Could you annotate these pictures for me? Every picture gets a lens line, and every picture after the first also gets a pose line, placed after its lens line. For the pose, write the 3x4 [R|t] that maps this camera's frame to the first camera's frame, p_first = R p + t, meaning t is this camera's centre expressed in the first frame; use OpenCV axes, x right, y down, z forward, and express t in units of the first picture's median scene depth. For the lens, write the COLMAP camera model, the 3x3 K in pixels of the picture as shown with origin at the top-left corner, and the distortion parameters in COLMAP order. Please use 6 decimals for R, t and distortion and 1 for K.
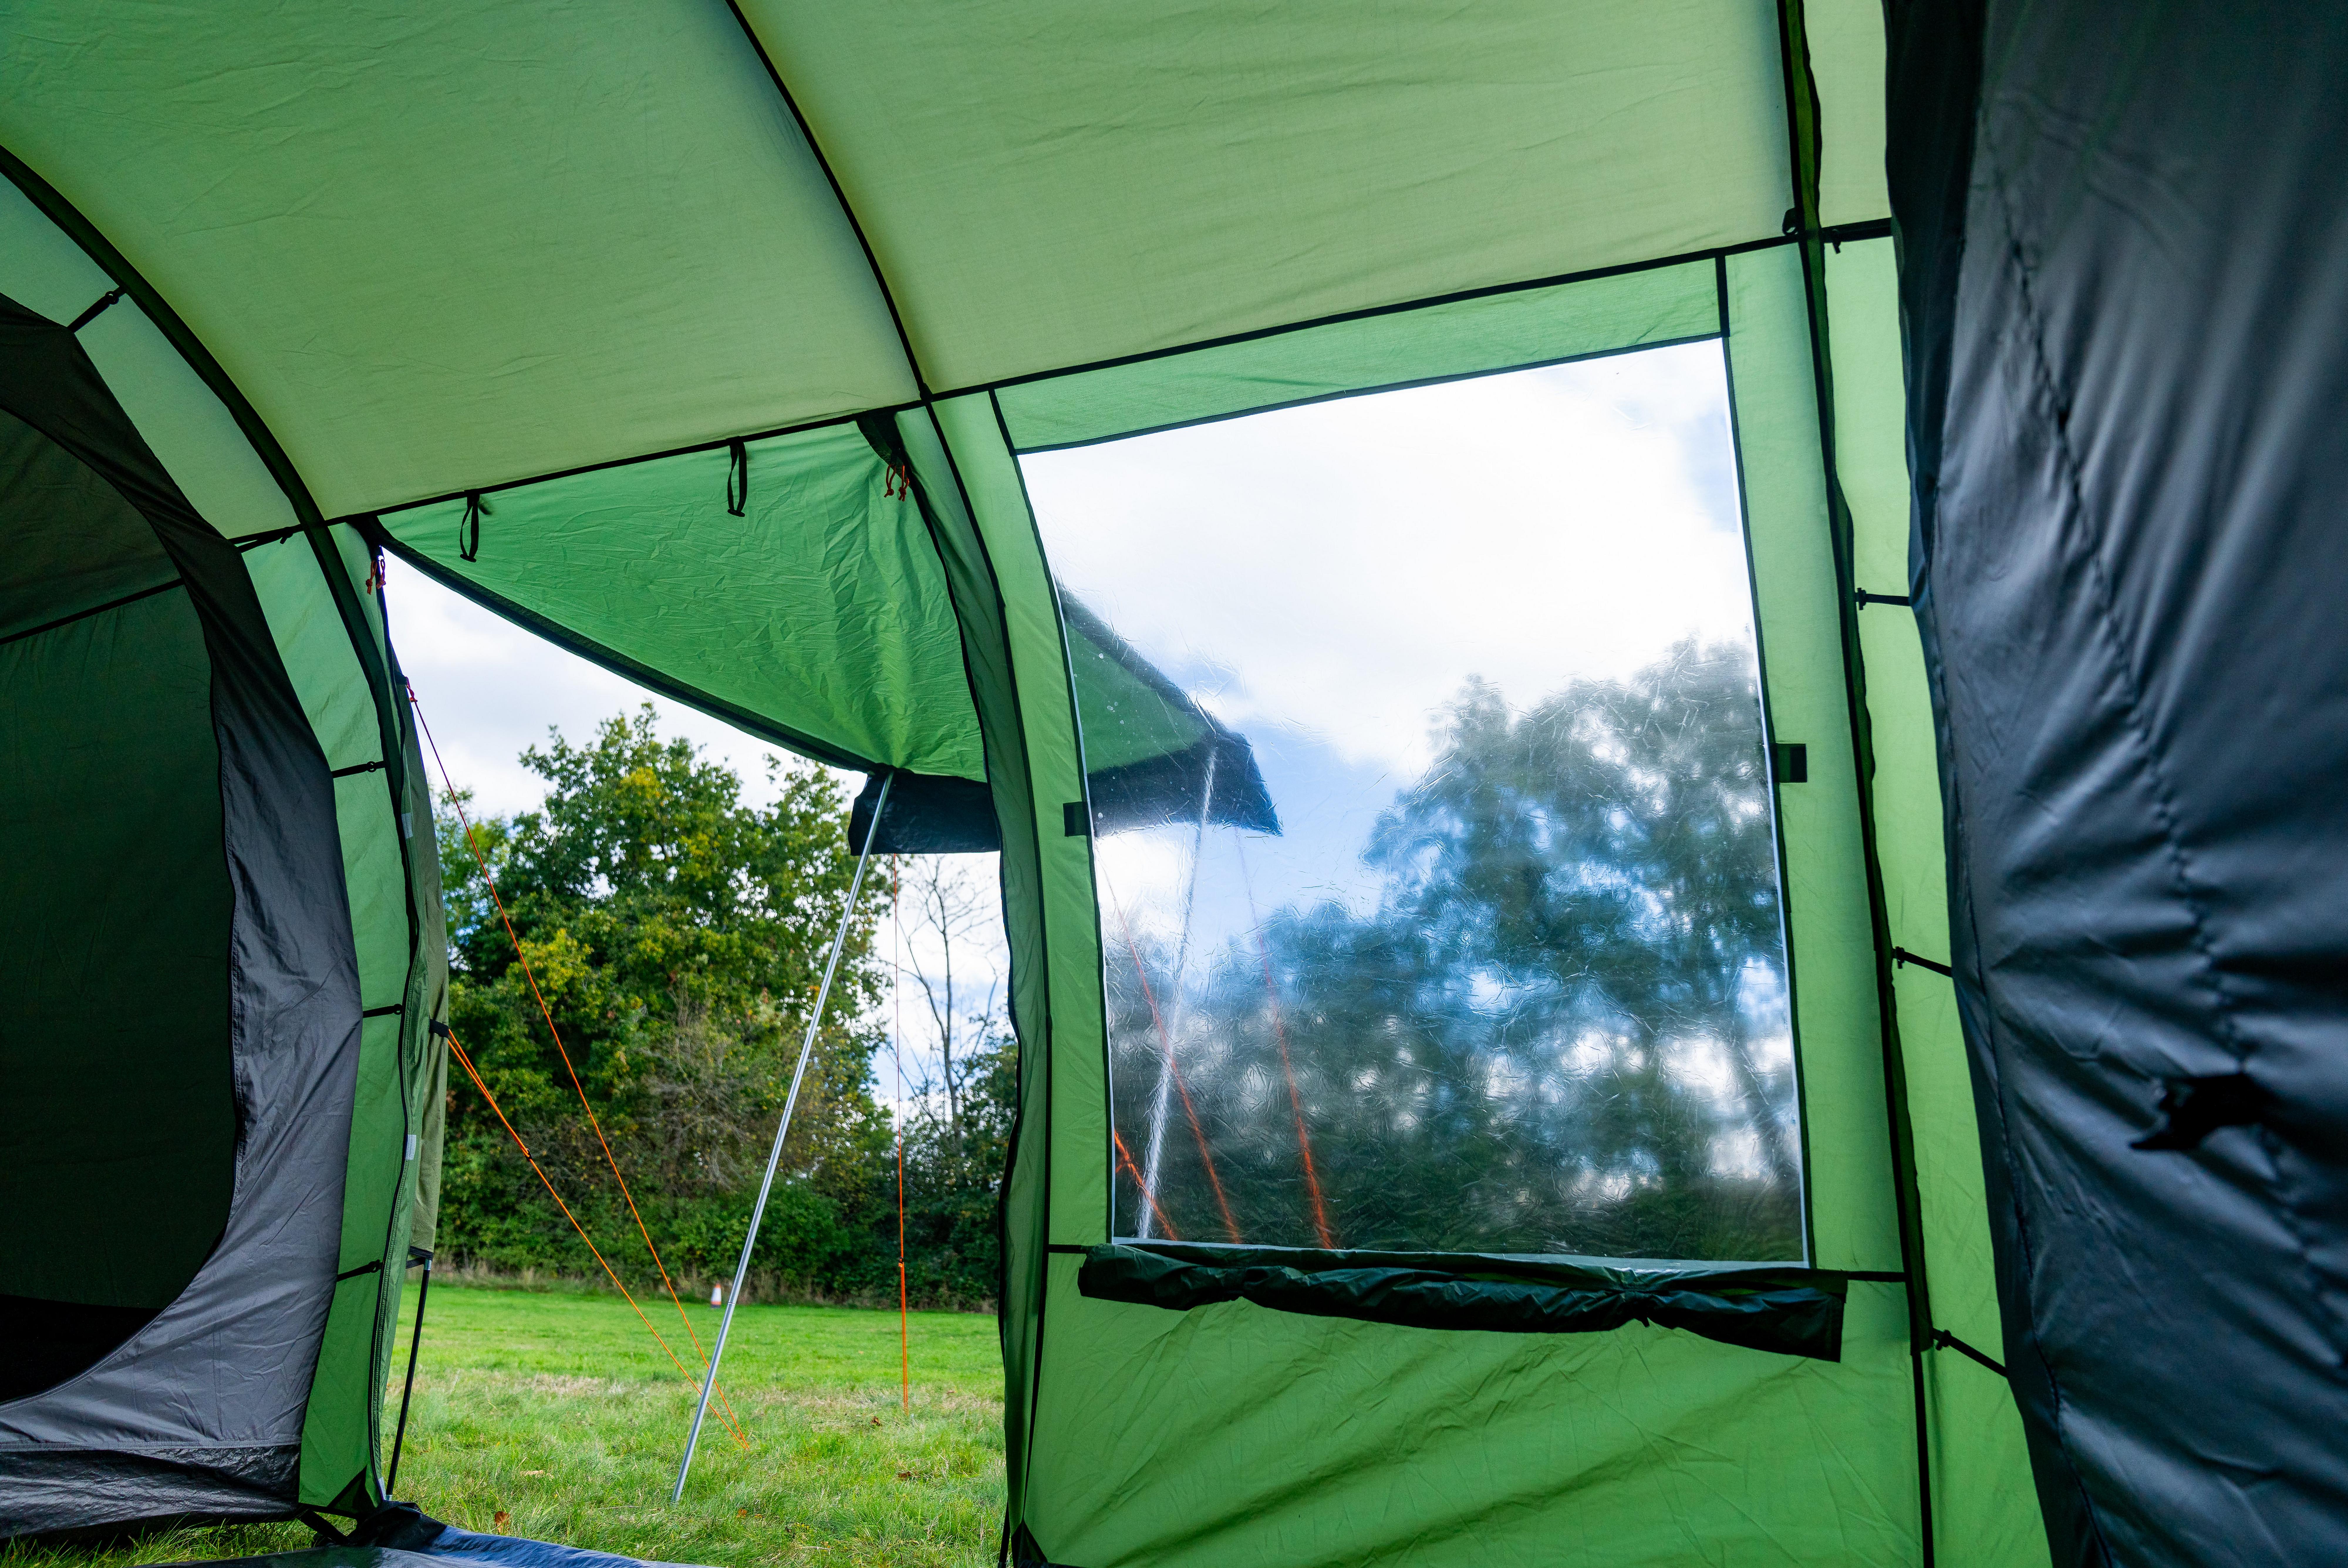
lens RADIAL K [[1553.2, 0, 1170.3], [0, 1553.2, 796.0], [0, 0, 1]] dist [-0.045807, 0.011709]
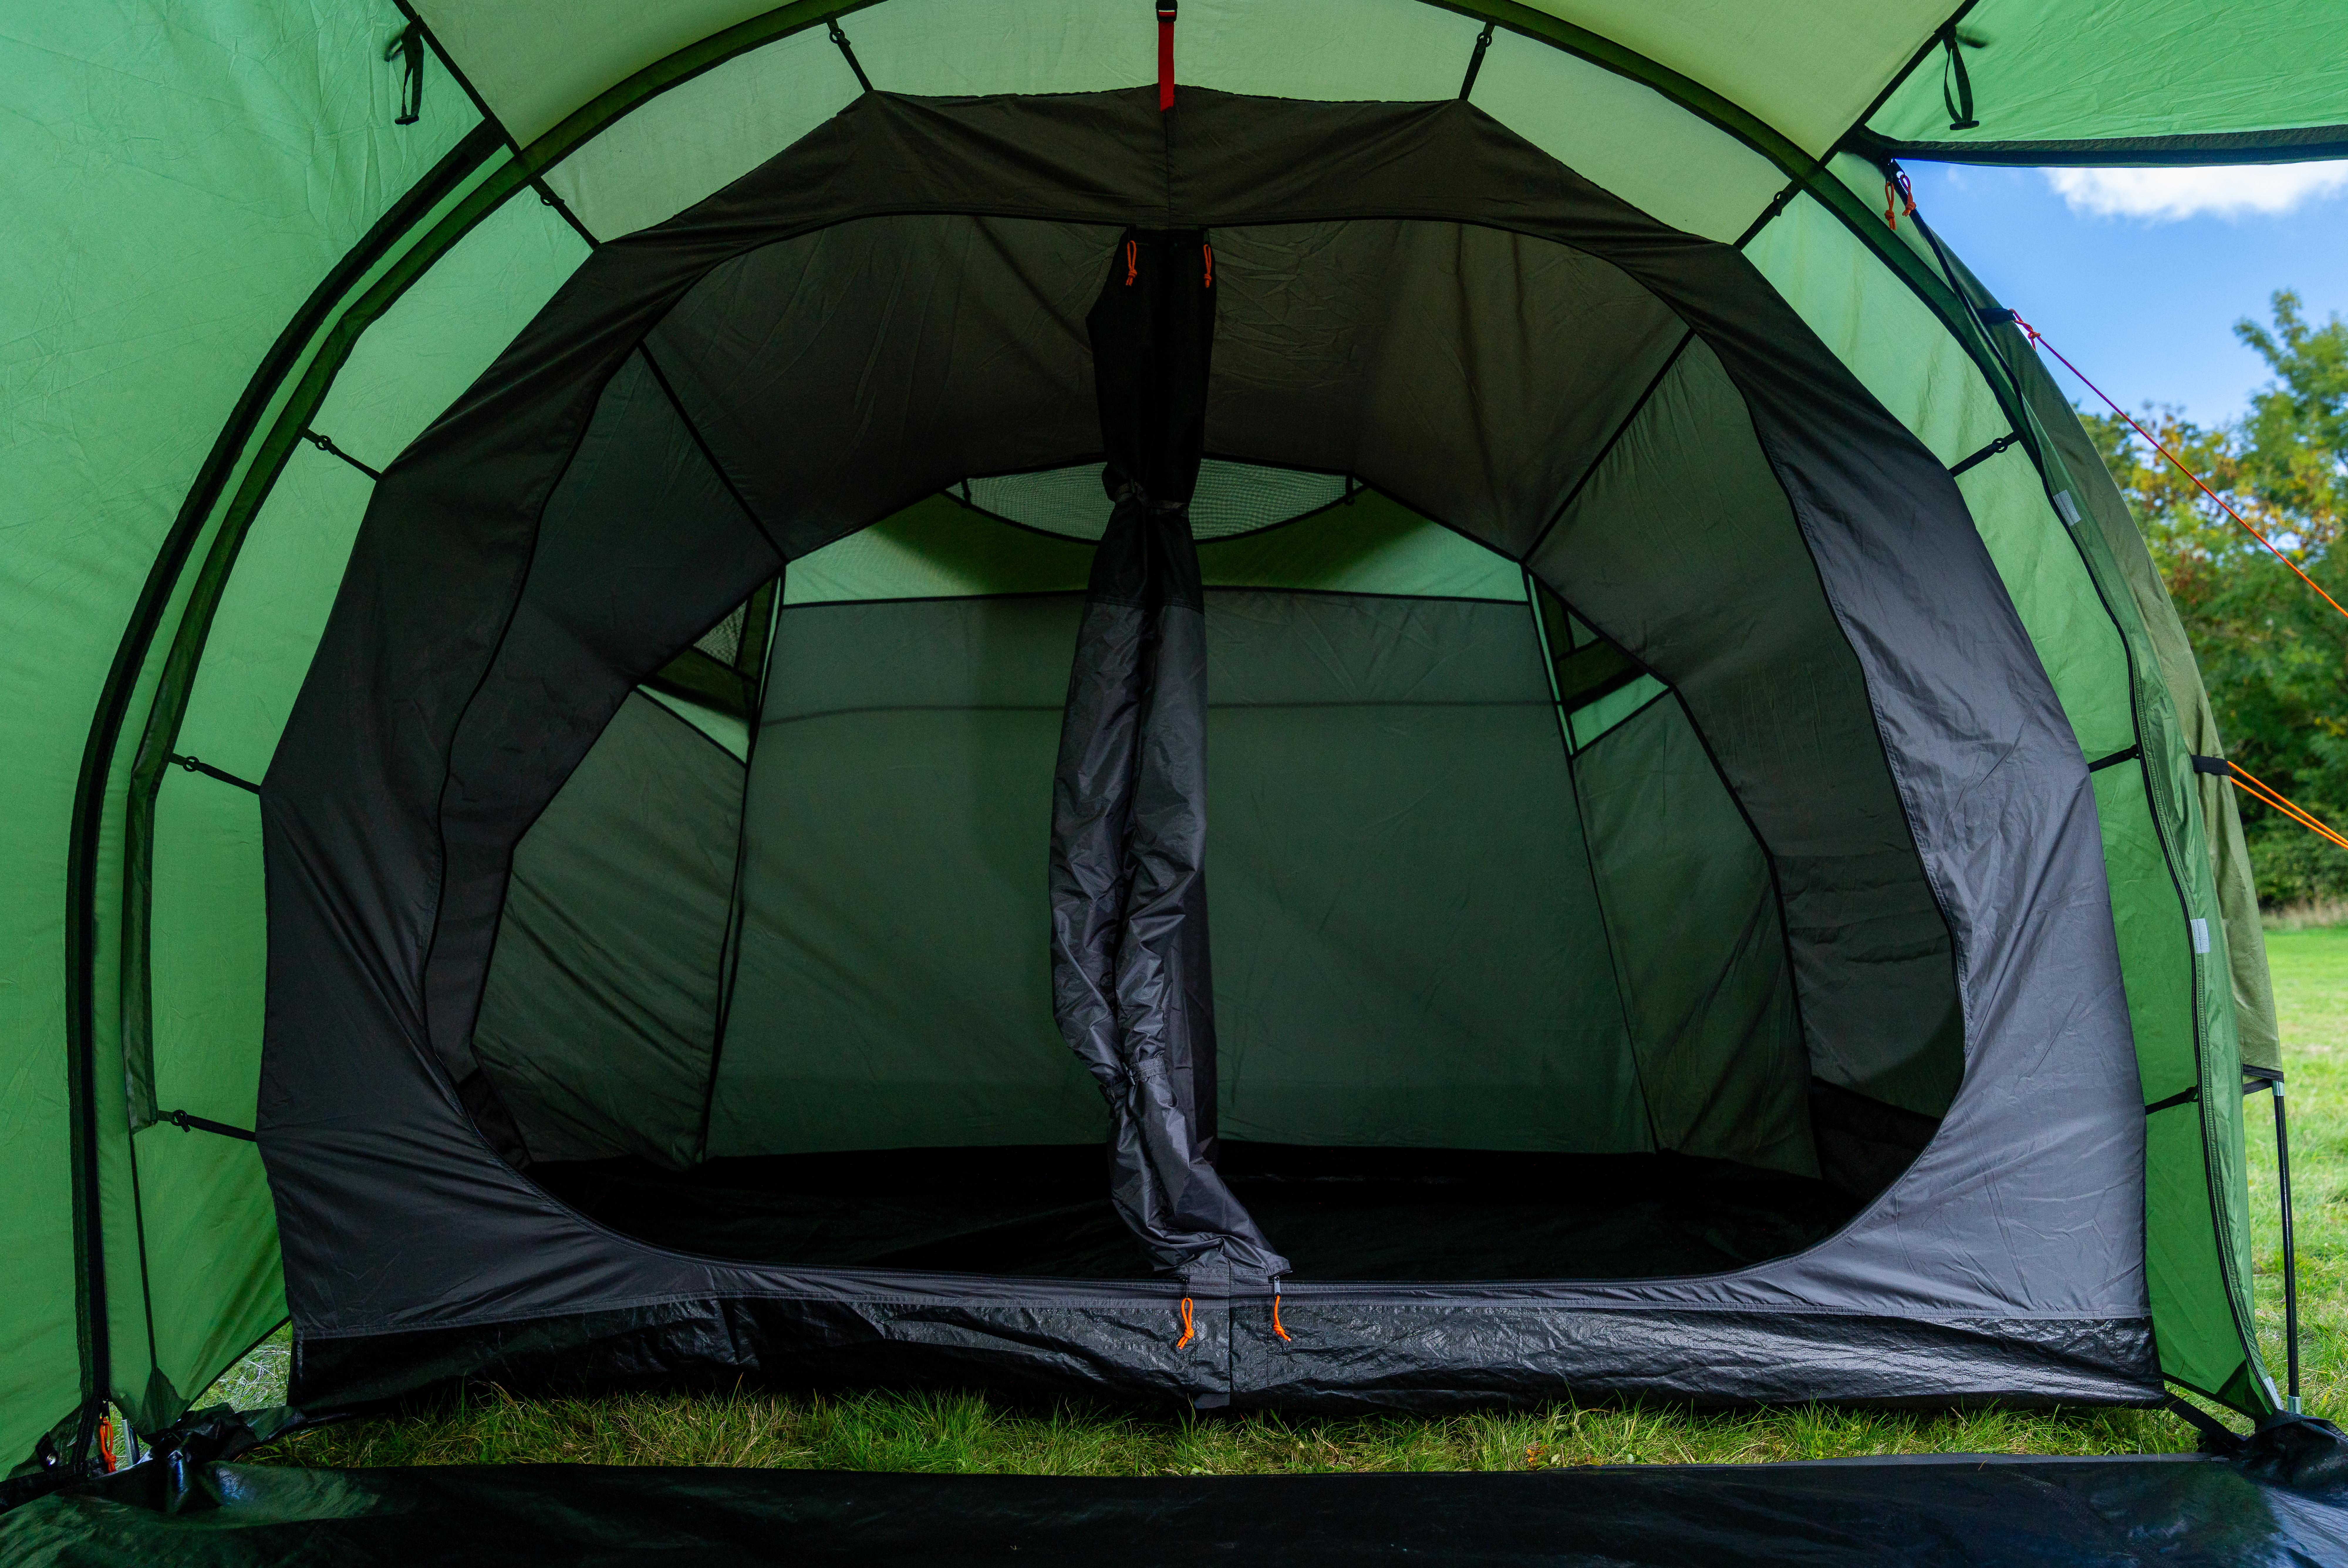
lens RADIAL K [[1553.2, 0, 1180.8], [0, 1553.2, 794.4], [0, 0, 1]] dist [-0.045807, 0.011709]
pose [[0.356260, -0.113333, -0.927488, 0.002676], [0.319241, 0.947649, 0.006828, 0.010137], [0.878159, -0.298524, 0.373790, 0.360581]]
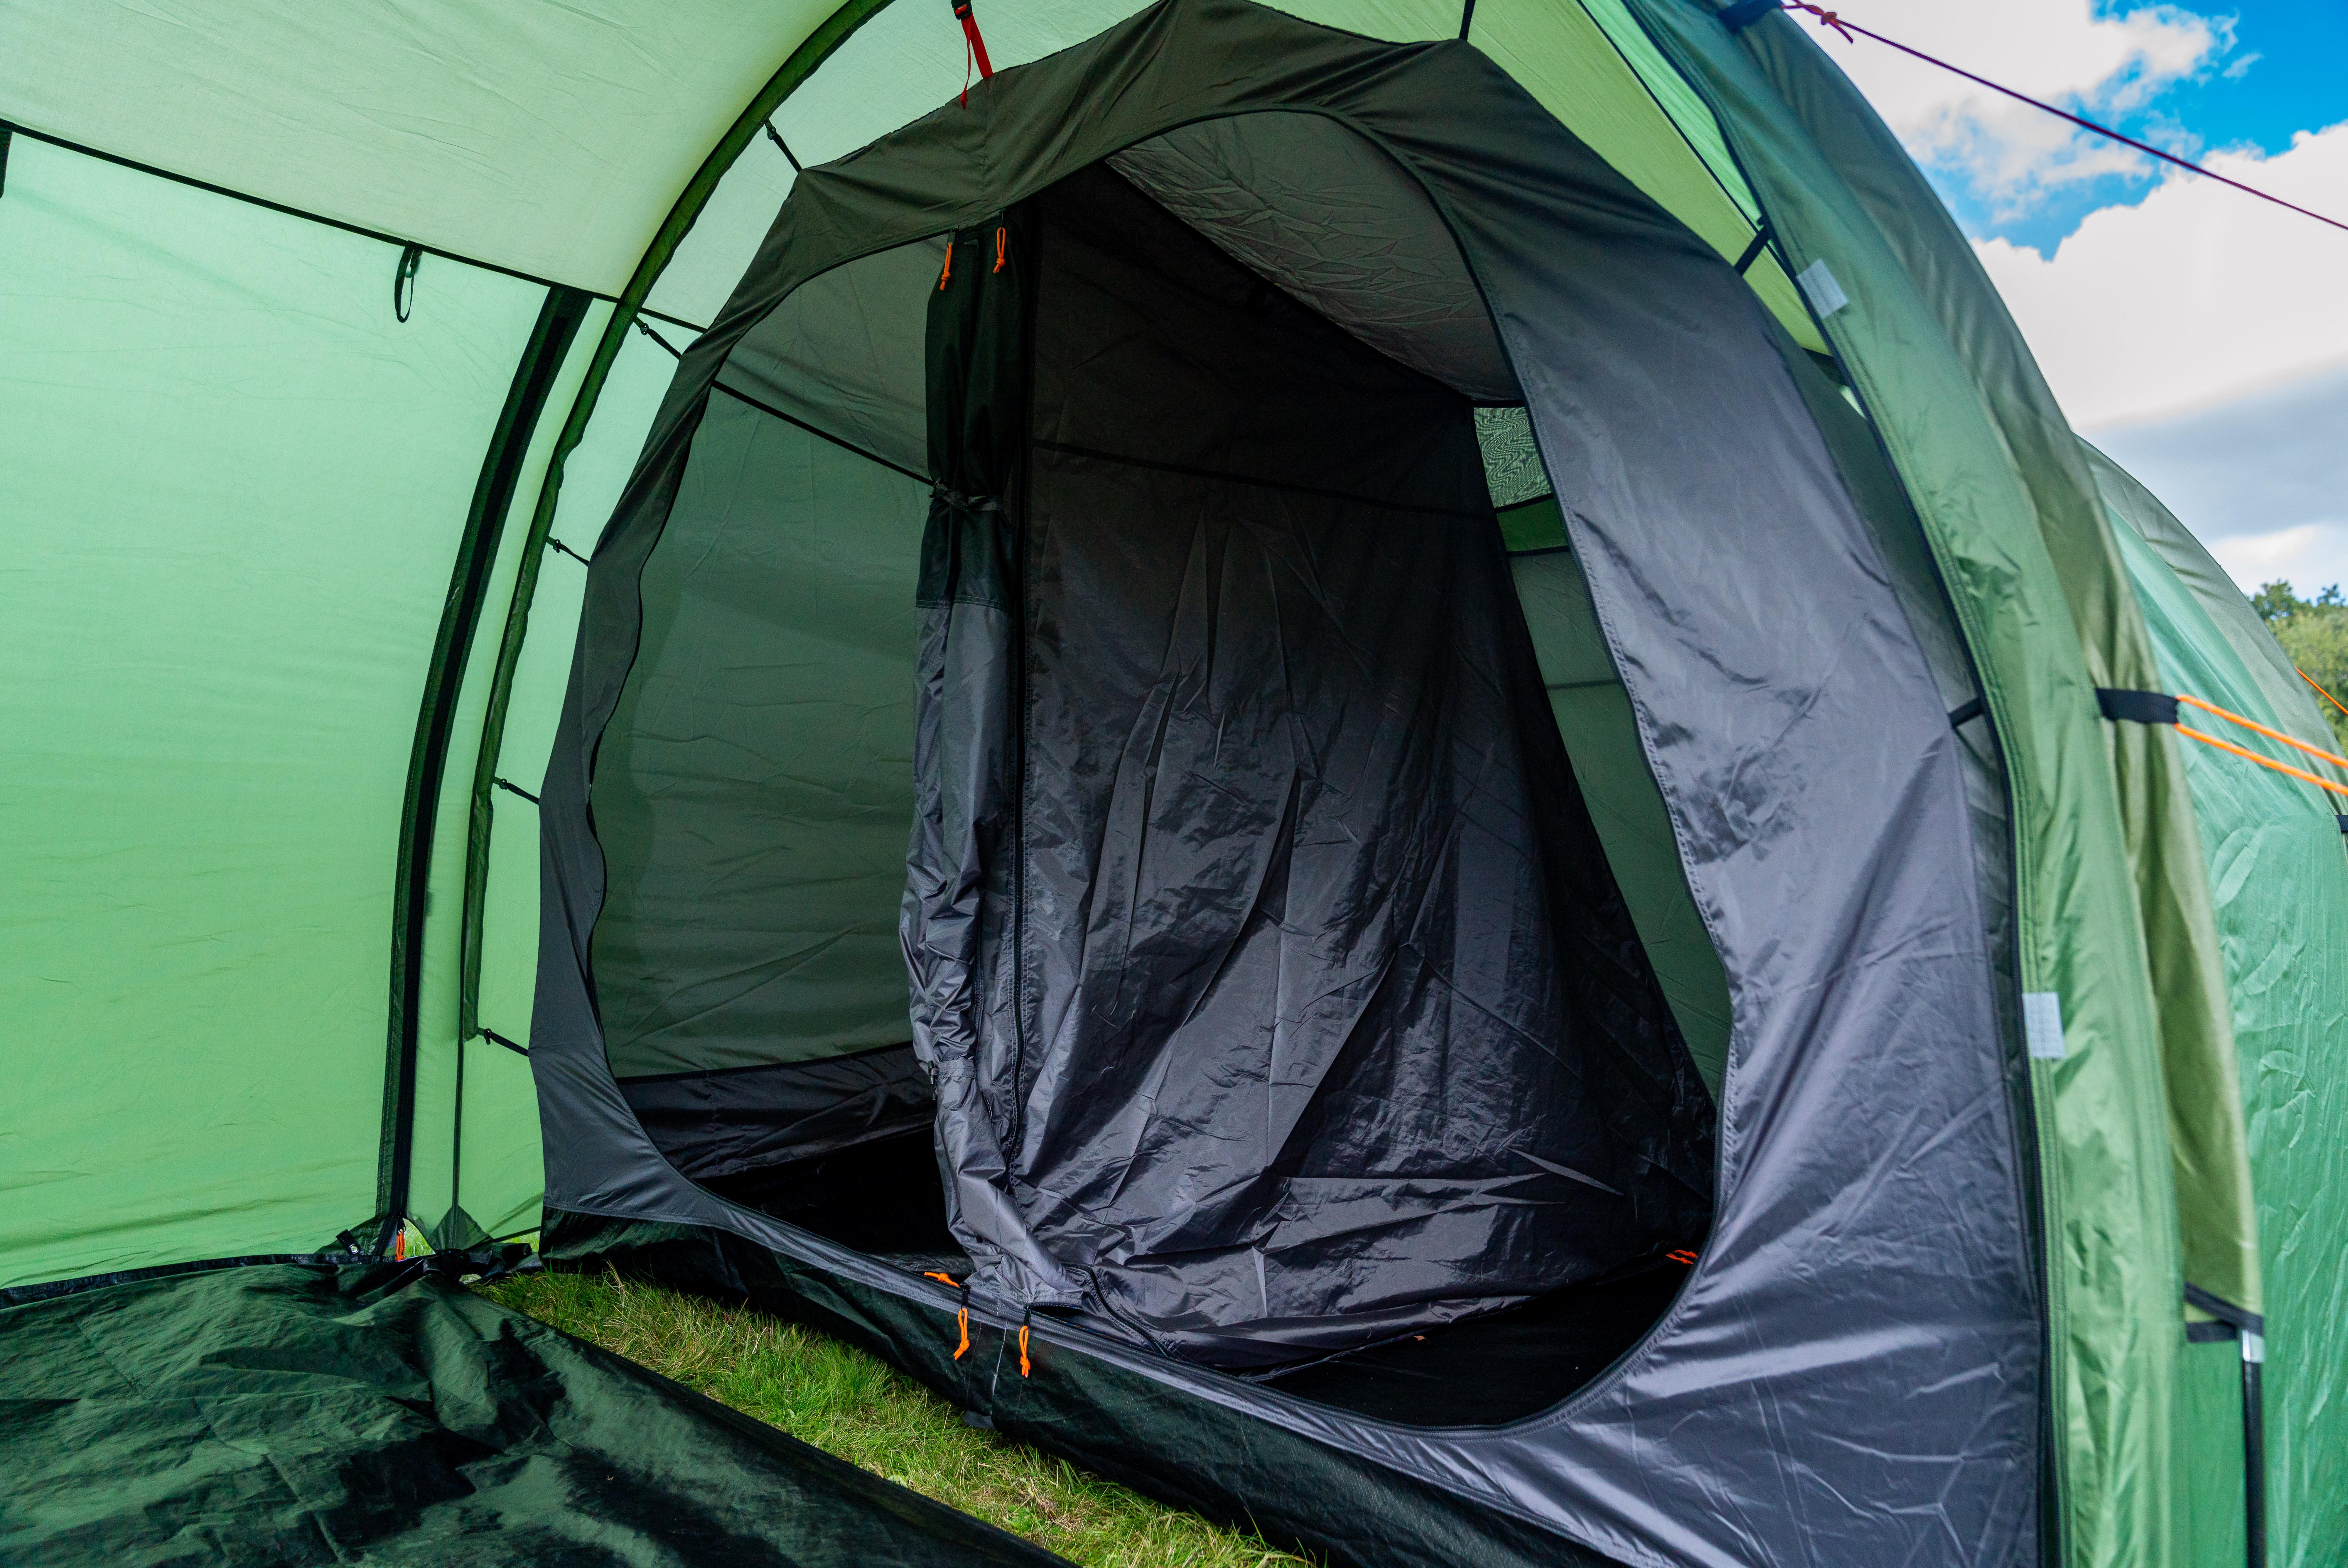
lens RADIAL K [[1553.2, 0, 1184.7], [0, 1553.2, 784.3], [0, 0, 1]] dist [-0.045807, 0.011709]
pose [[-0.368677, -0.127919, -0.920714, -0.058406], [0.249318, 0.940587, -0.230514, 0.221067], [0.895498, -0.314536, -0.314881, 1.012152]]
